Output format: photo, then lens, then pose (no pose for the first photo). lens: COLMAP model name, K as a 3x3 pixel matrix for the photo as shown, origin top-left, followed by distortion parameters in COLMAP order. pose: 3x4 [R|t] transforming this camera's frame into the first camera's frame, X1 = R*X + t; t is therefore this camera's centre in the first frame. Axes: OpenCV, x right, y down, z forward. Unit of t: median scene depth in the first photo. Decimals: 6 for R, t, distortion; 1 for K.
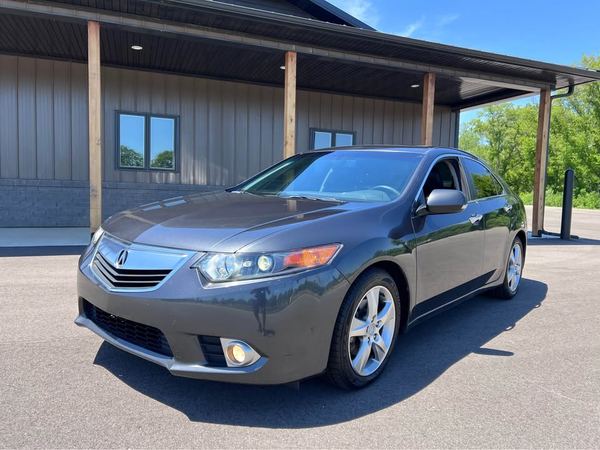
lens RADIAL K [[456.5, 0, 299.2], [0, 456.5, 226.9], [0, 0, 1]] dist [0.011113, -0.019446]
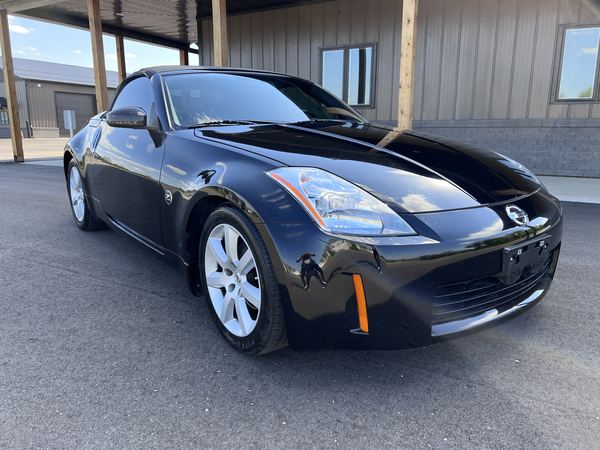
lens RADIAL K [[456.5, 0, 300.6], [0, 456.5, 224.8], [0, 0, 1]] dist [0.011113, -0.019446]
pose [[0.618937, 0.127520, -0.775020, 0.371966], [-0.041062, 0.990637, 0.130205, -0.002509], [0.784367, -0.048765, 0.618377, 0.316424]]
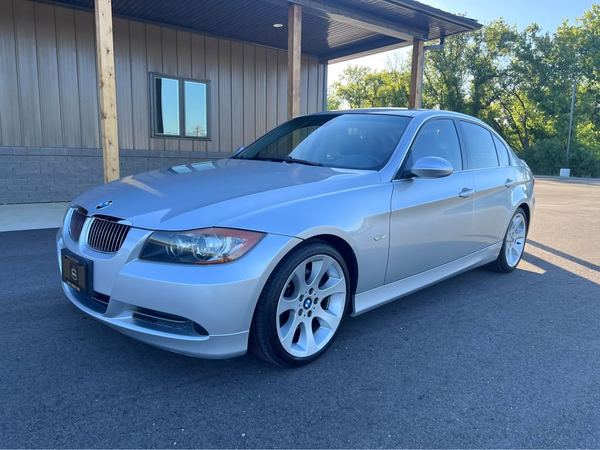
lens RADIAL K [[456.5, 0, 304.1], [0, 456.5, 223.1], [0, 0, 1]] dist [0.011113, -0.019446]
pose [[0.956538, -0.051506, 0.287024, 0.043577], [0.031084, 0.996679, 0.075262, -0.011655], [-0.289948, -0.063069, 0.954962, 0.177291]]
